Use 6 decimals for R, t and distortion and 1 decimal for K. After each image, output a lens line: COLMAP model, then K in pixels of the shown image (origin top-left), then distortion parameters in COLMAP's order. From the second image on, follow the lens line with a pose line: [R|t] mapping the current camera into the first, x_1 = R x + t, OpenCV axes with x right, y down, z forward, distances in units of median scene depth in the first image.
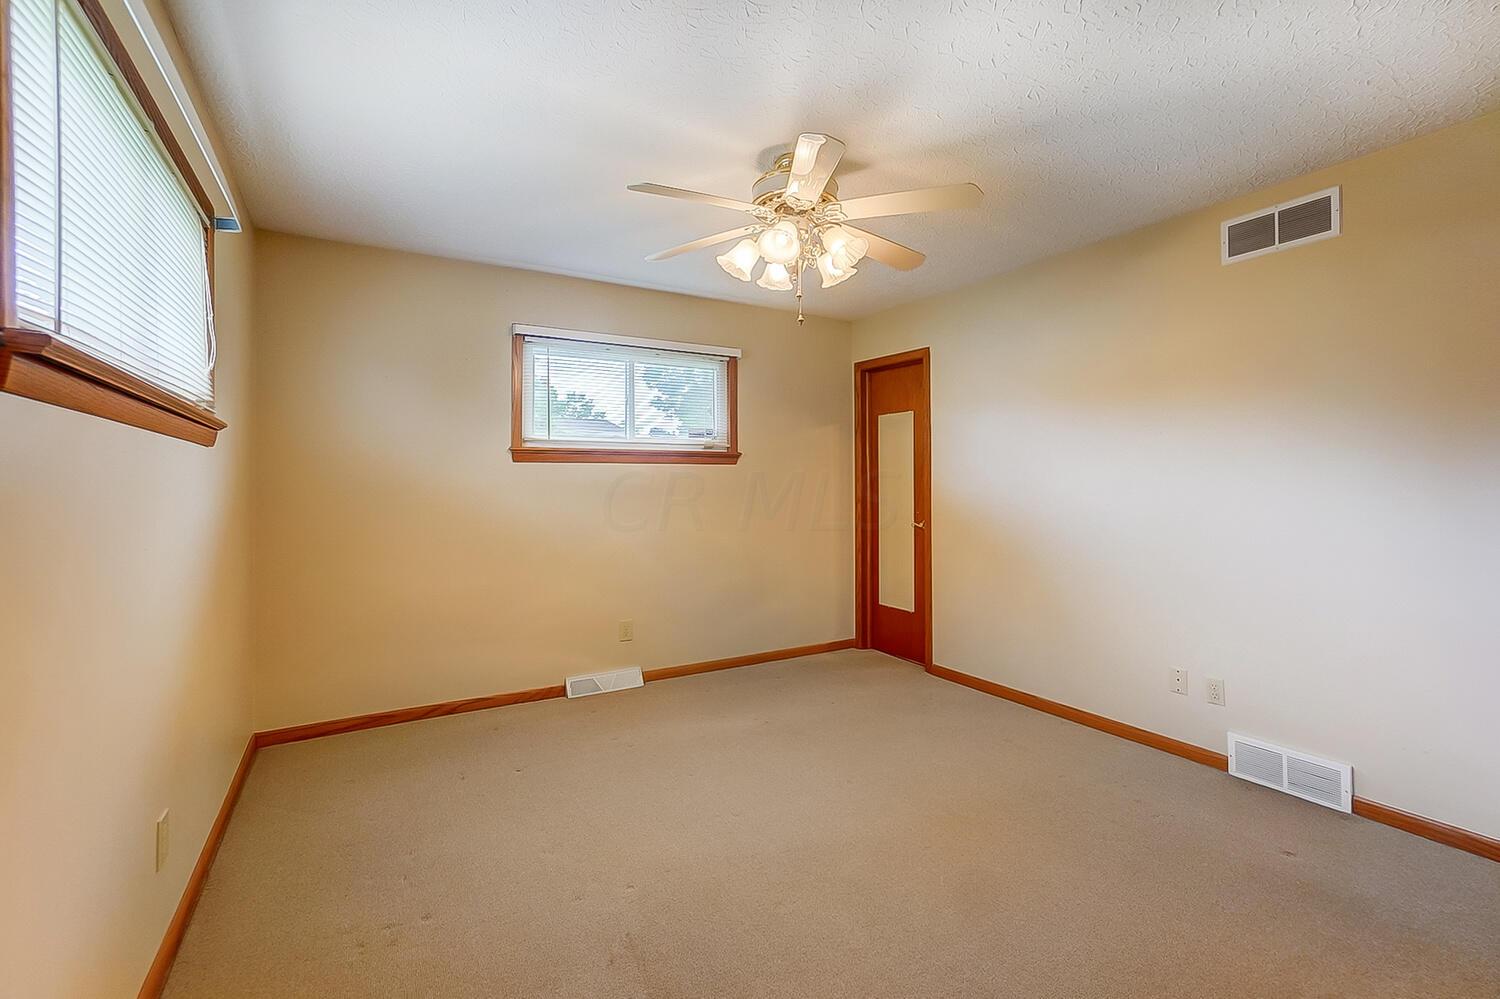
lens RADIAL K [[662.9, 0, 731.1], [0, 662.9, 490.0], [0, 0, 1]] dist [-0.000073, 0.000429]
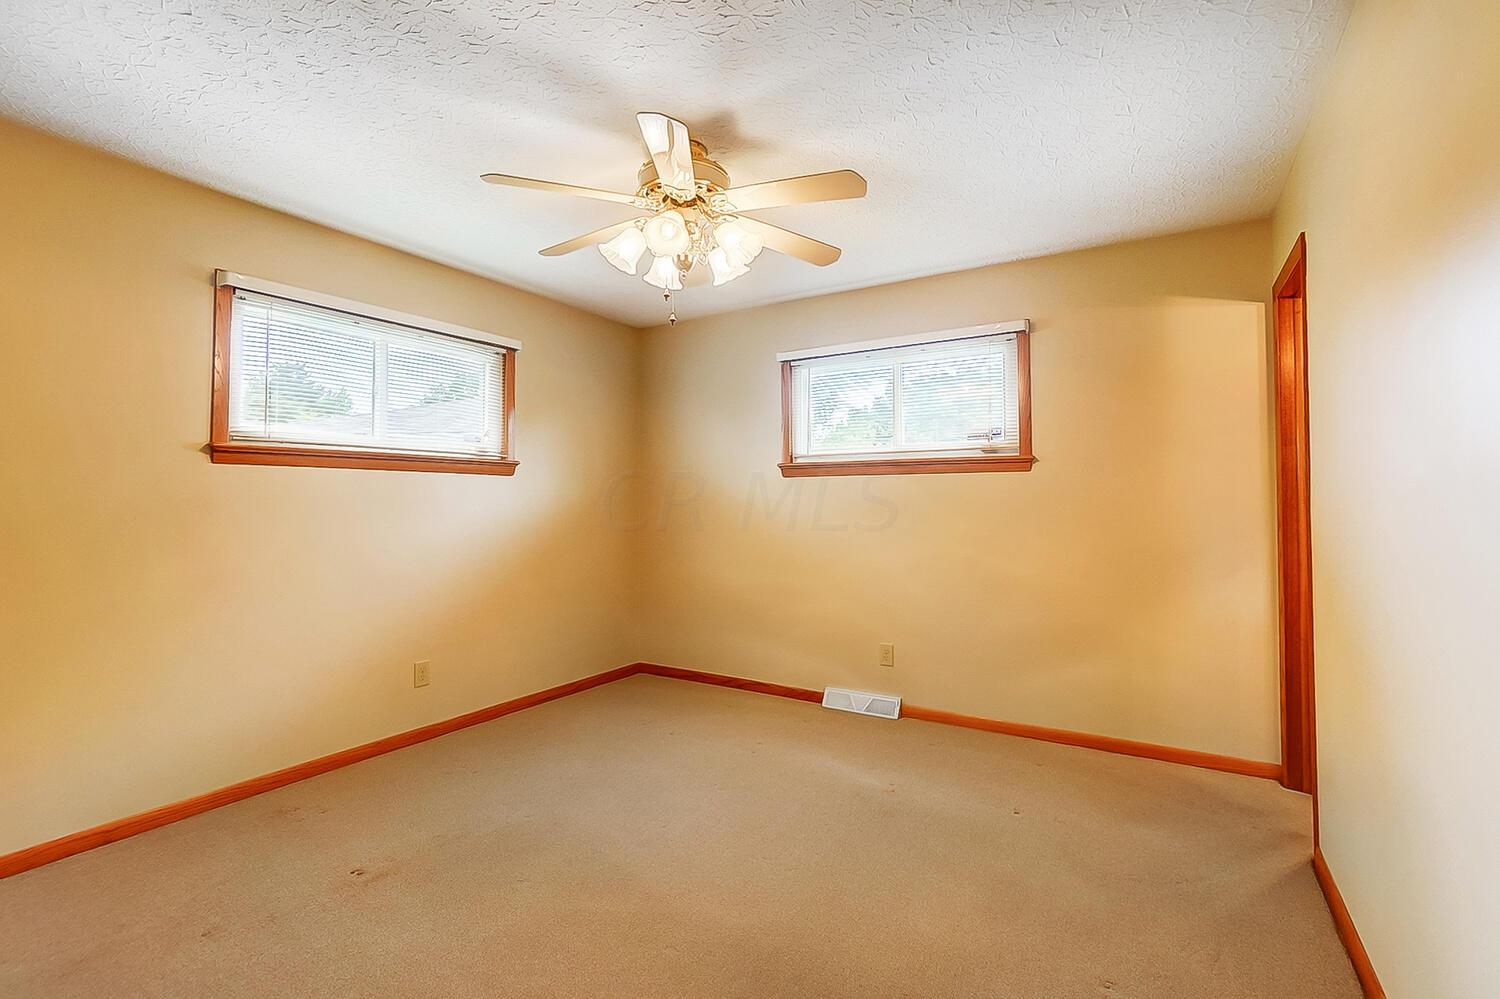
lens RADIAL K [[662.9, 0, 731.1], [0, 662.9, 490.0], [0, 0, 1]] dist [-0.000073, 0.000429]
pose [[0.476115, -0.003804, -0.879375, 0.566085], [-0.004759, 0.999965, -0.006903, -0.011463], [0.879370, 0.007471, 0.476080, 0.371856]]
